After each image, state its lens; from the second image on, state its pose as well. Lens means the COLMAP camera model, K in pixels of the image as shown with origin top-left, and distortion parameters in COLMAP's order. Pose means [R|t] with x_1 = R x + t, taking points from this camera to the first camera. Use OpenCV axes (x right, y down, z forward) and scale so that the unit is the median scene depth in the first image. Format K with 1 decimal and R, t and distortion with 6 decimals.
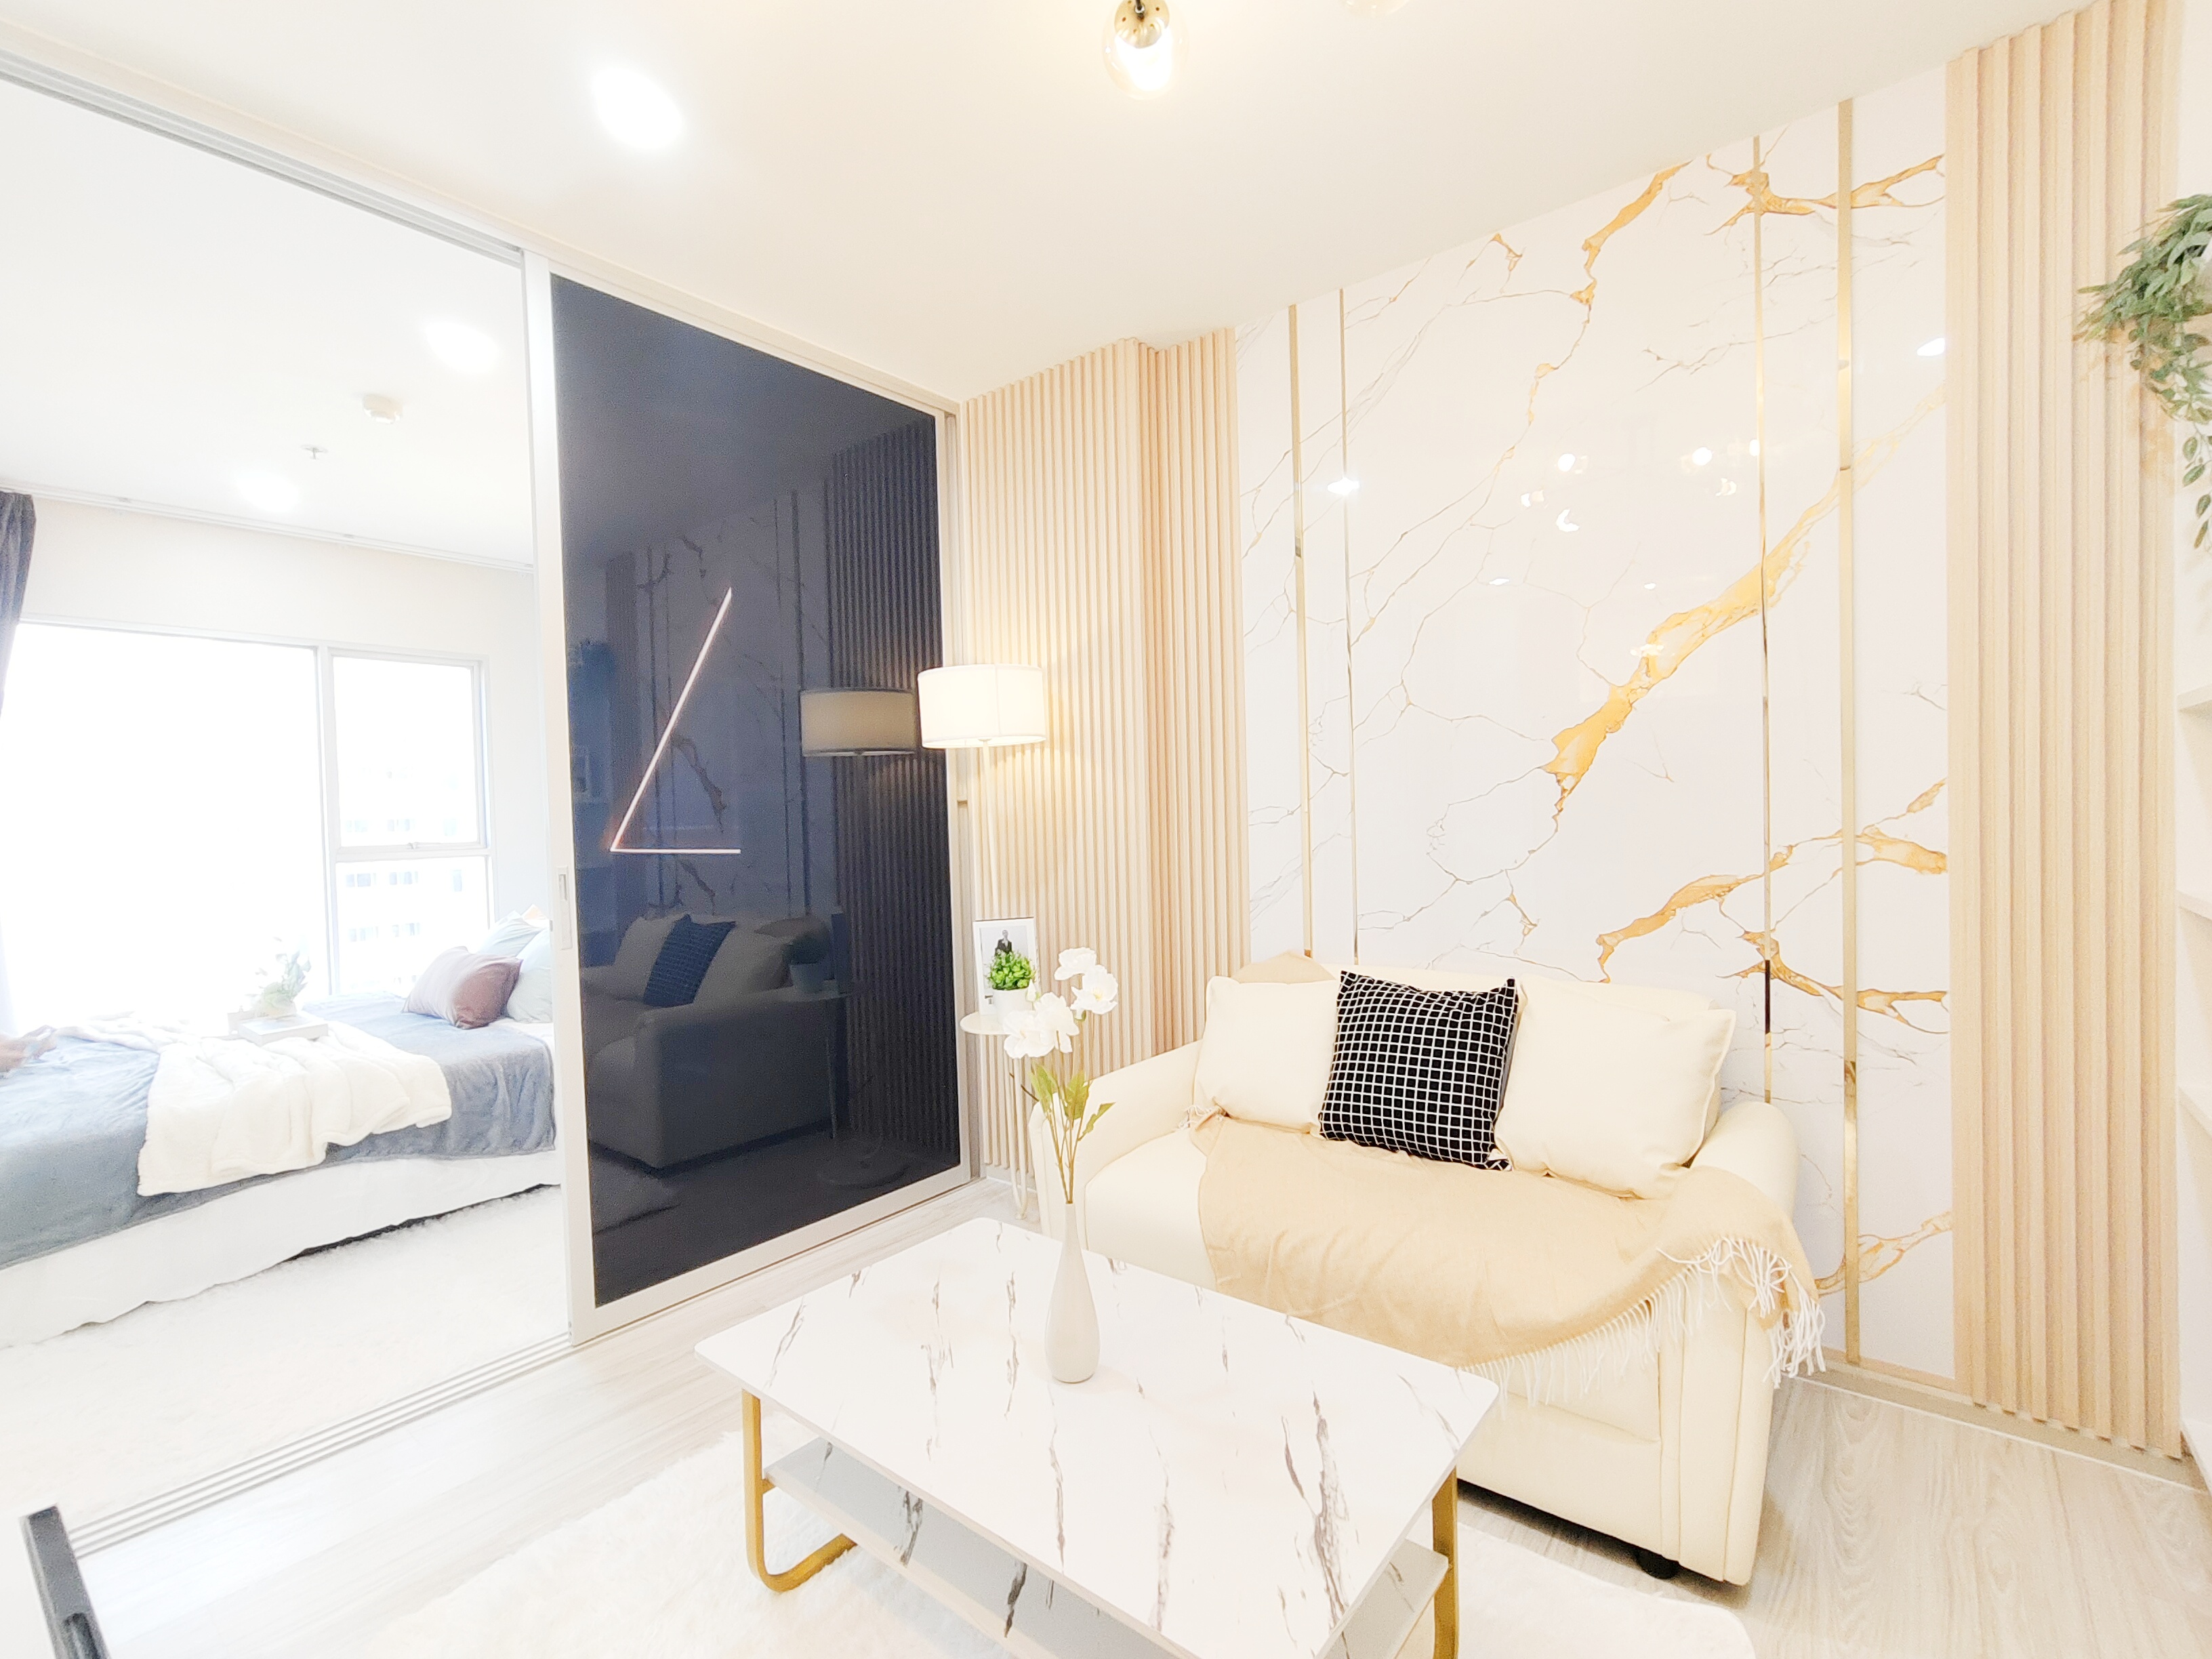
lens RADIAL K [[1009.1, 0, 1115.8], [0, 1009.1, 836.3], [0, 0, 1]] dist [-0.026331, 0.014050]
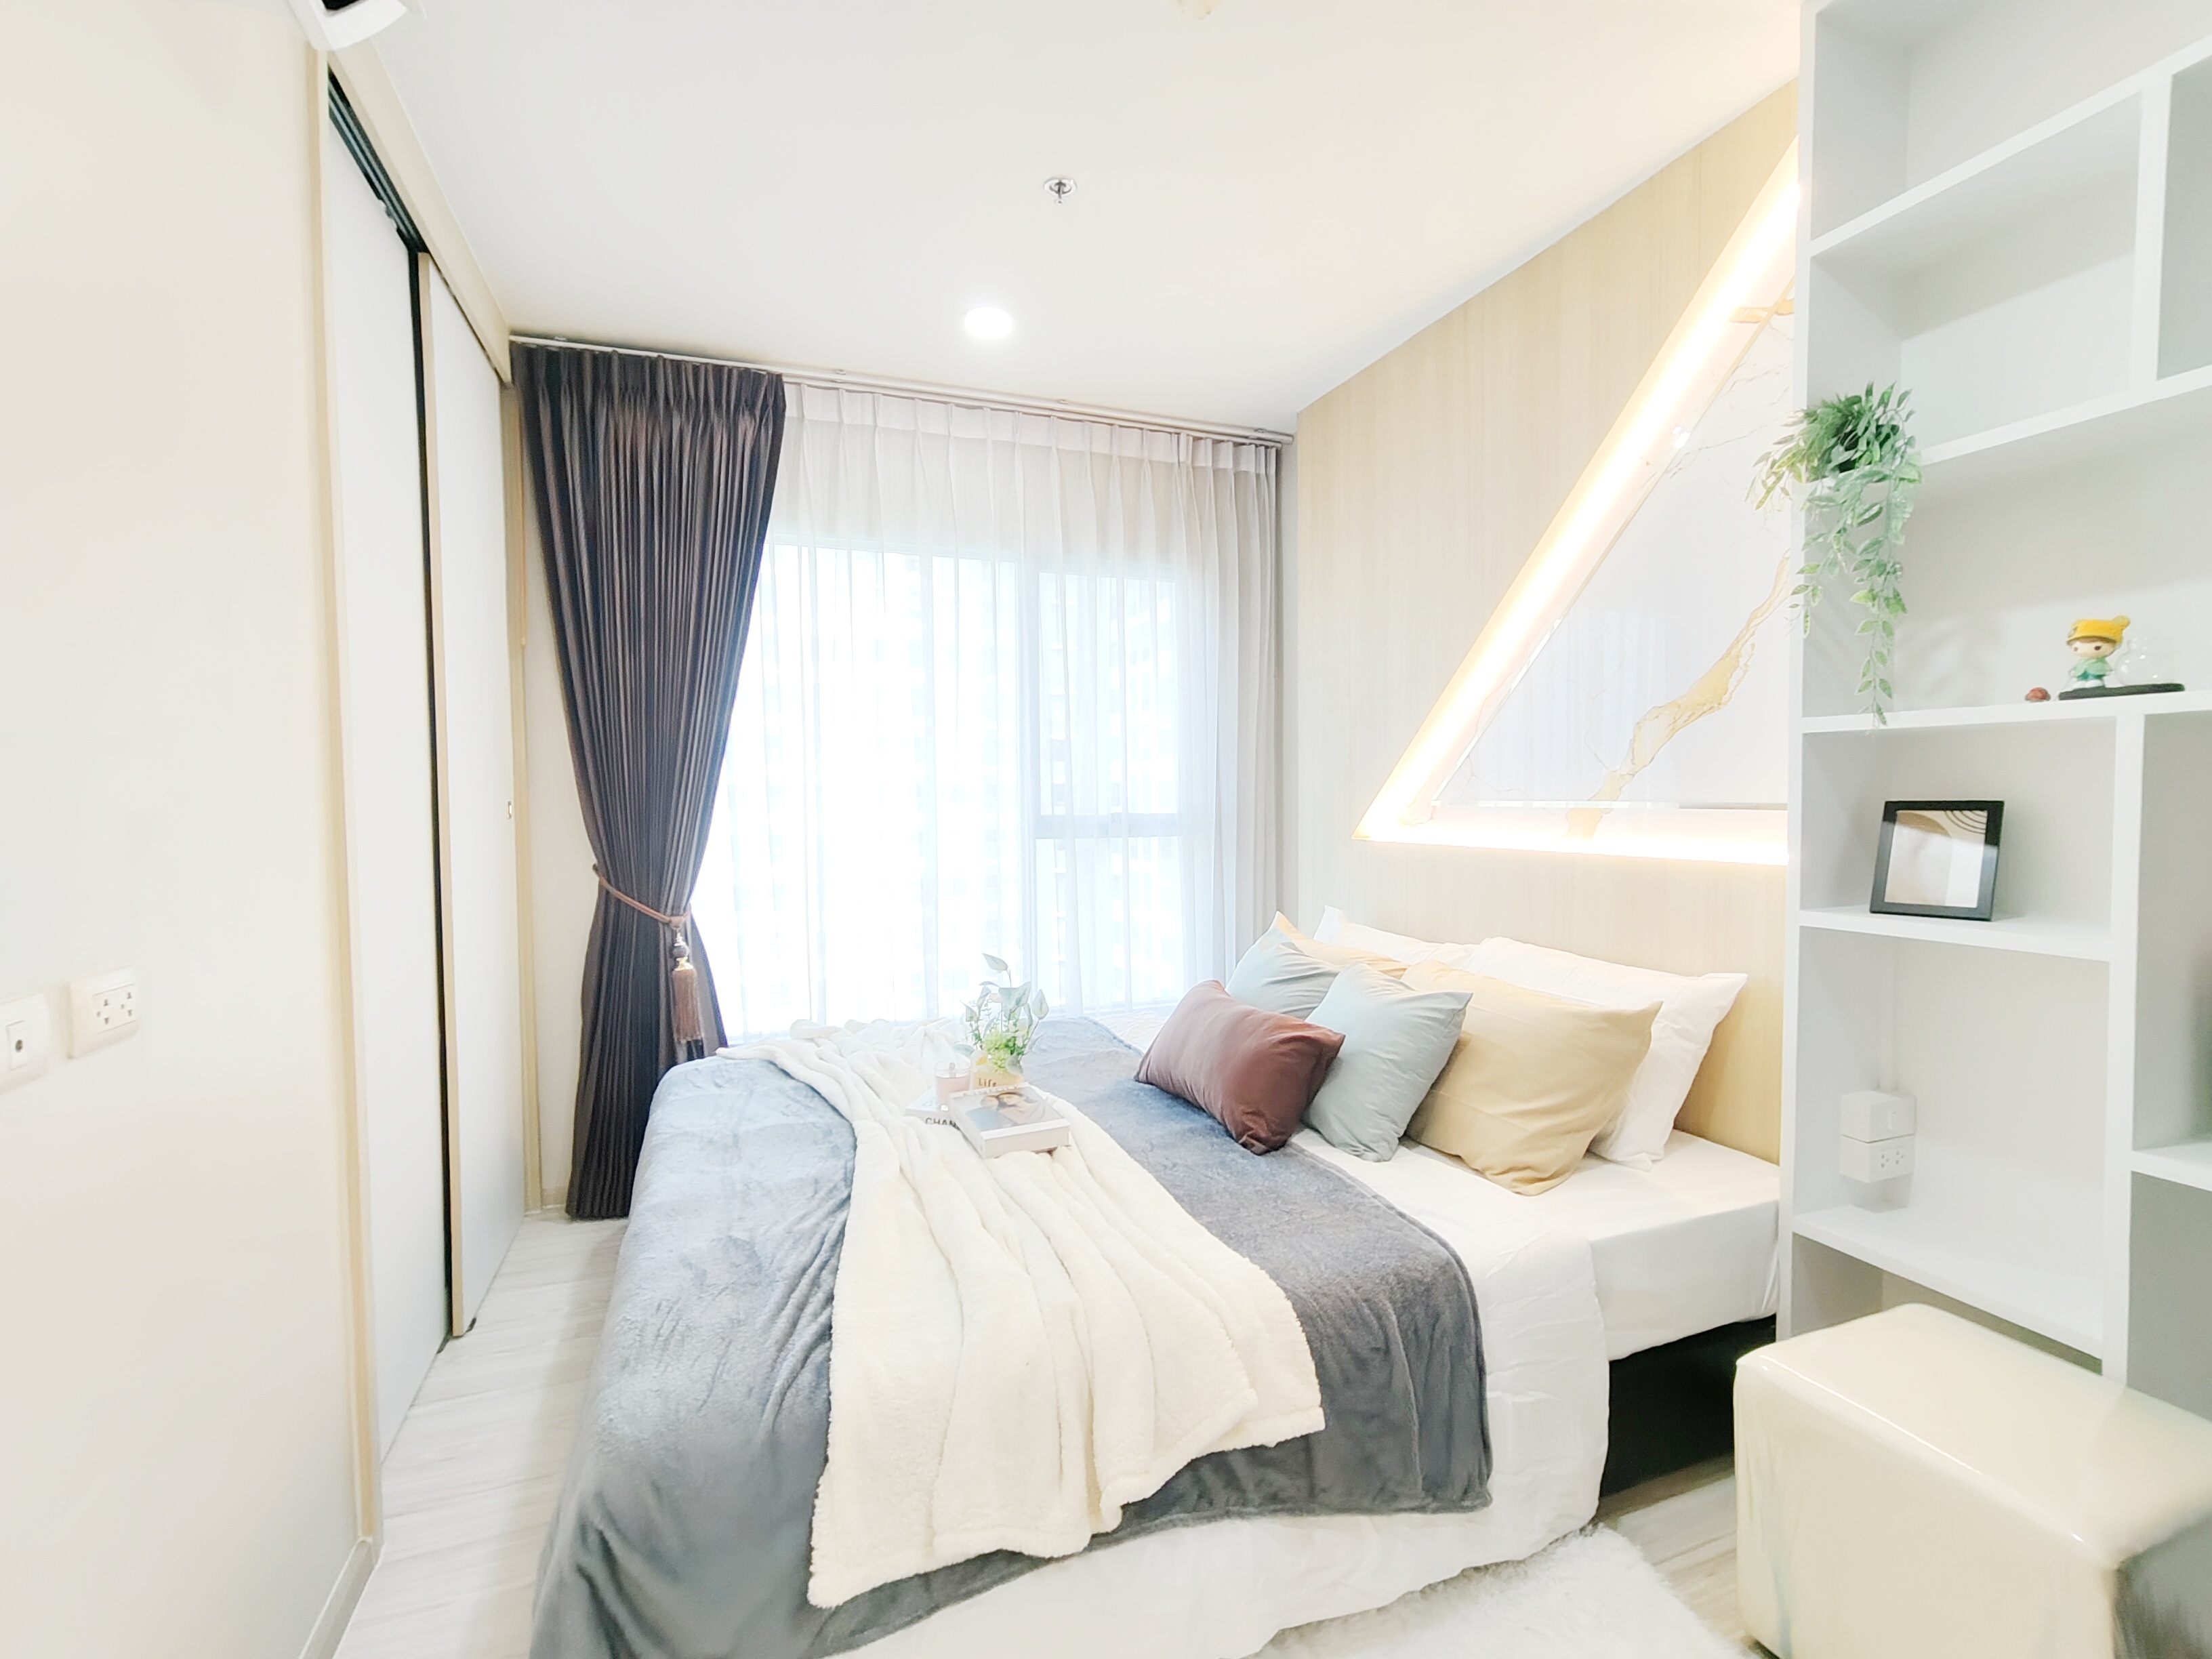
lens RADIAL K [[1009.1, 0, 1107.5], [0, 1009.1, 835.2], [0, 0, 1]] dist [-0.026331, 0.014050]
pose [[0.860608, 0.038579, -0.507805, -0.636152], [-0.025000, 0.999125, 0.033537, -0.006028], [0.508655, -0.016167, 0.860819, 0.673764]]
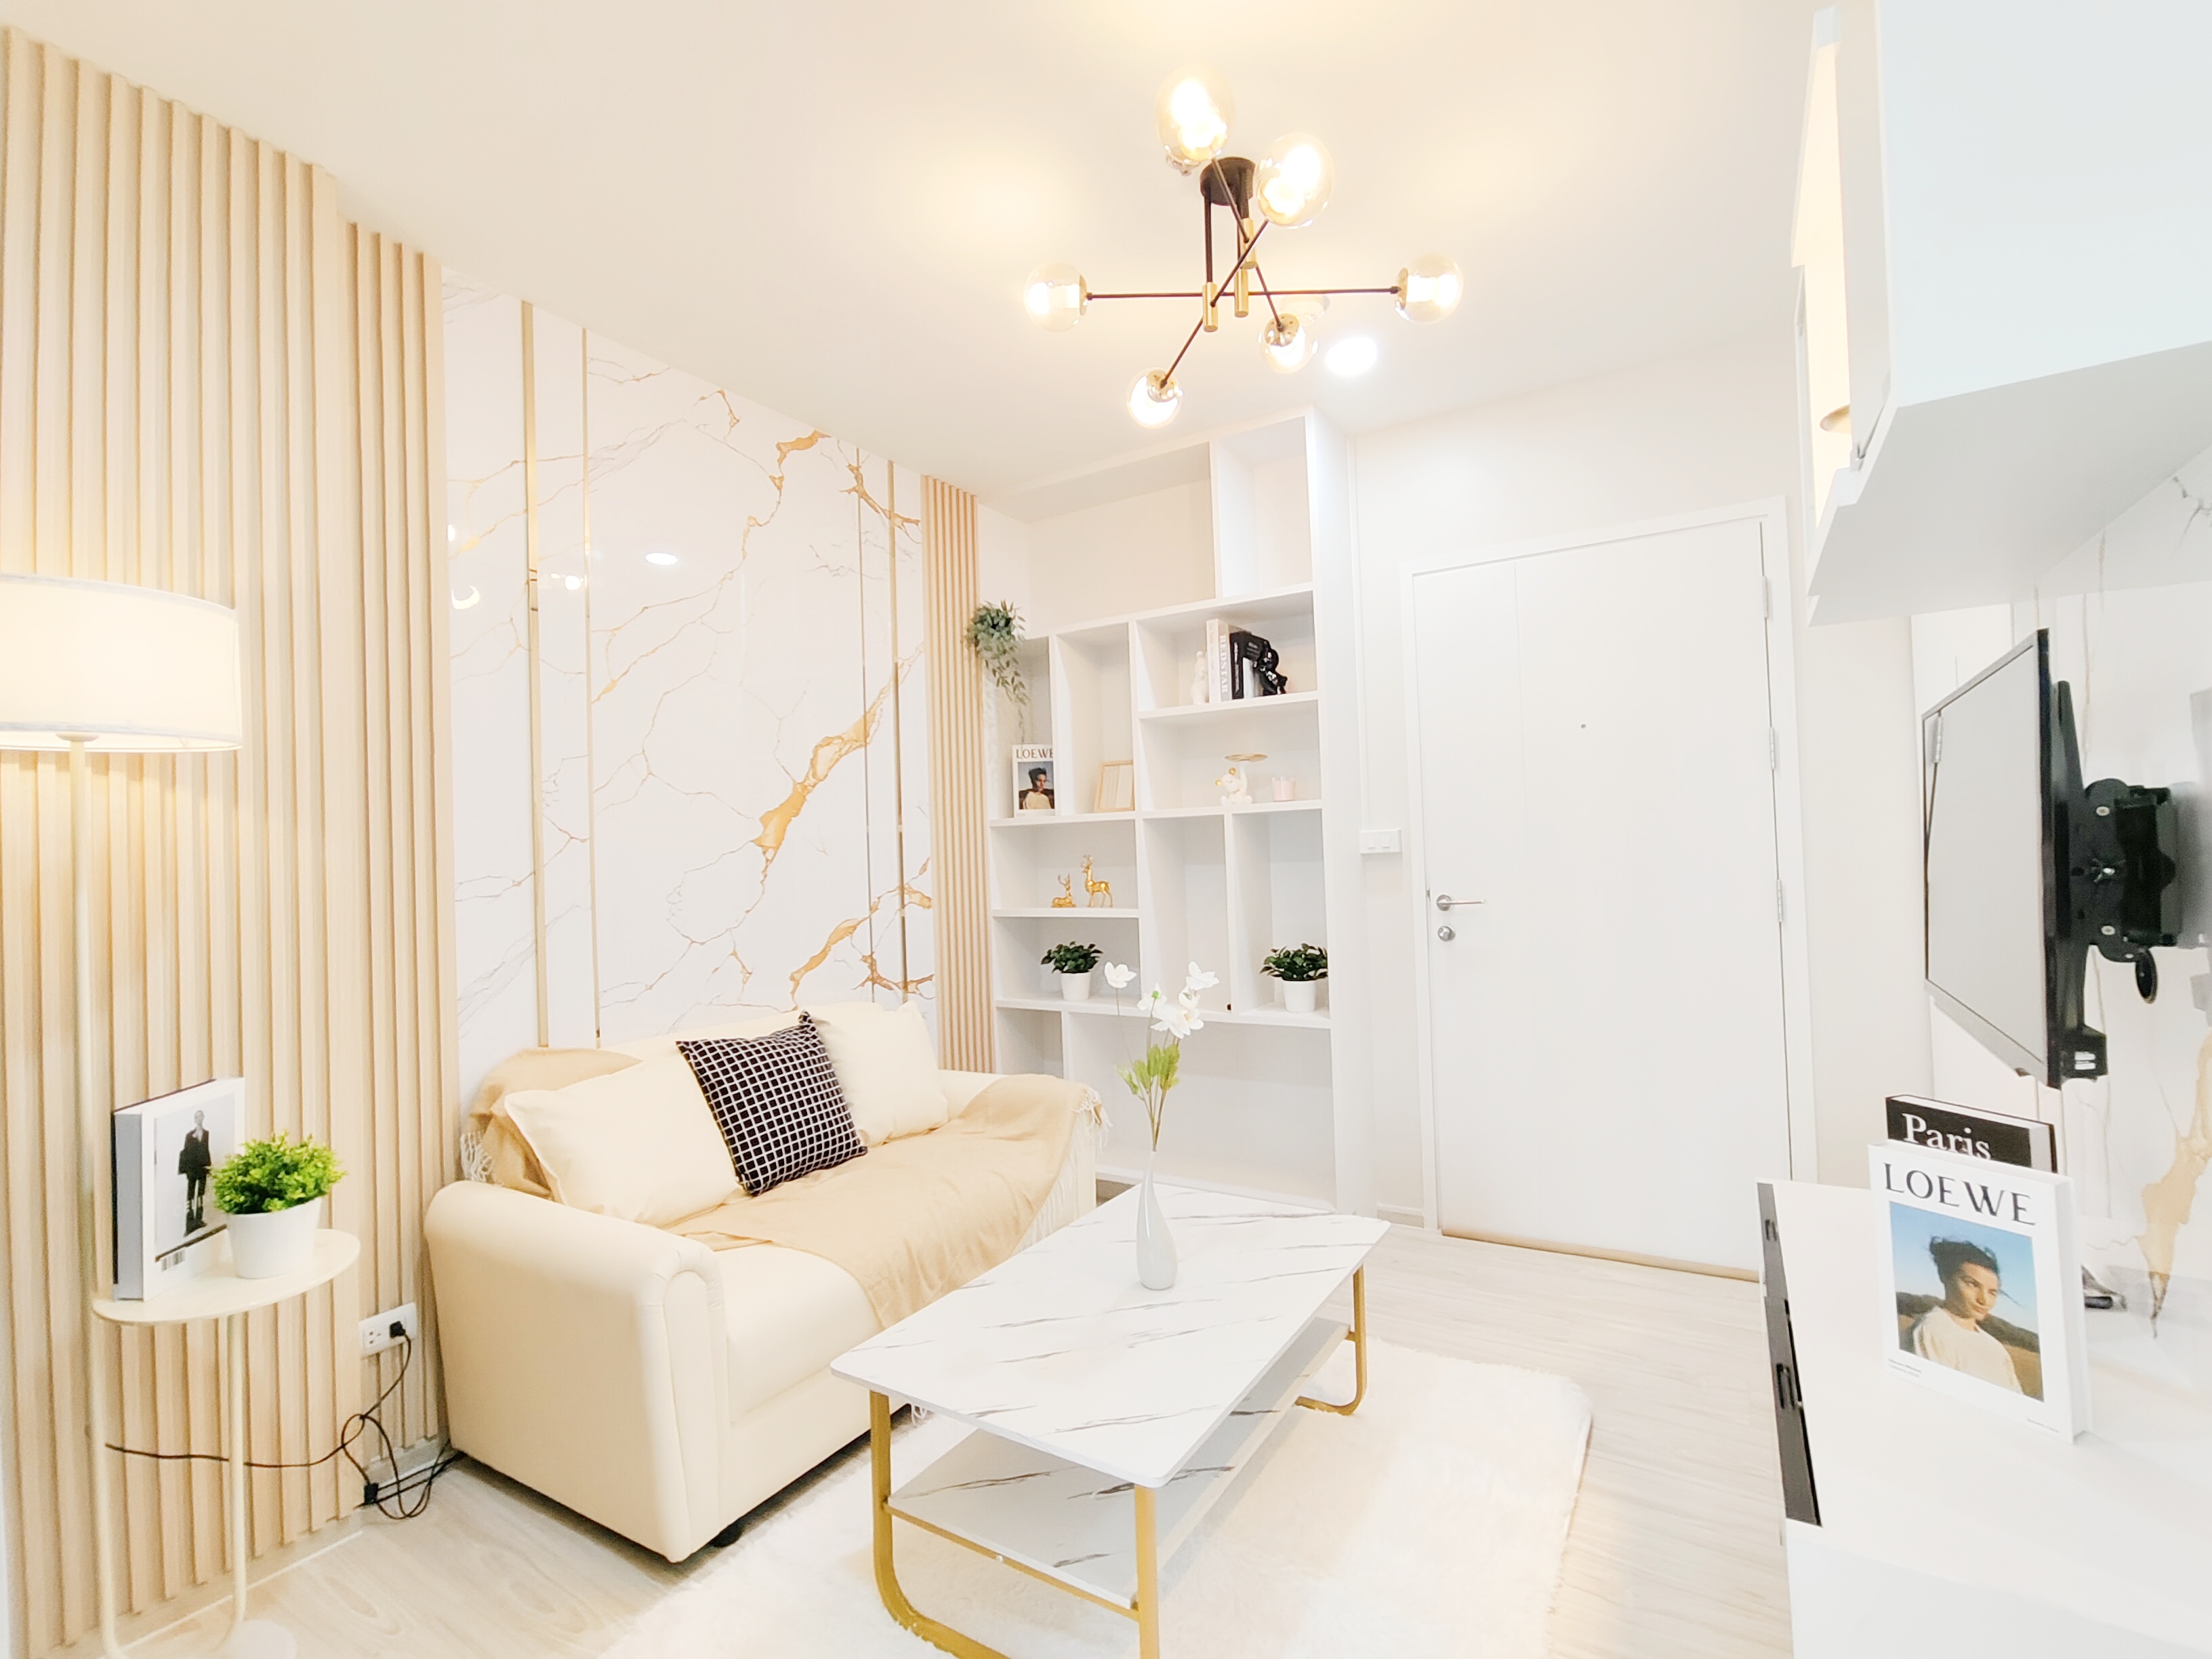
lens RADIAL K [[1009.1, 0, 1110.4], [0, 1009.1, 832.2], [0, 0, 1]] dist [-0.026331, 0.014050]
pose [[-0.111217, 0.052604, 0.992403, -0.800992], [0.060847, 0.997085, -0.046033, 0.002487], [-0.991932, 0.055265, -0.114093, 0.690073]]
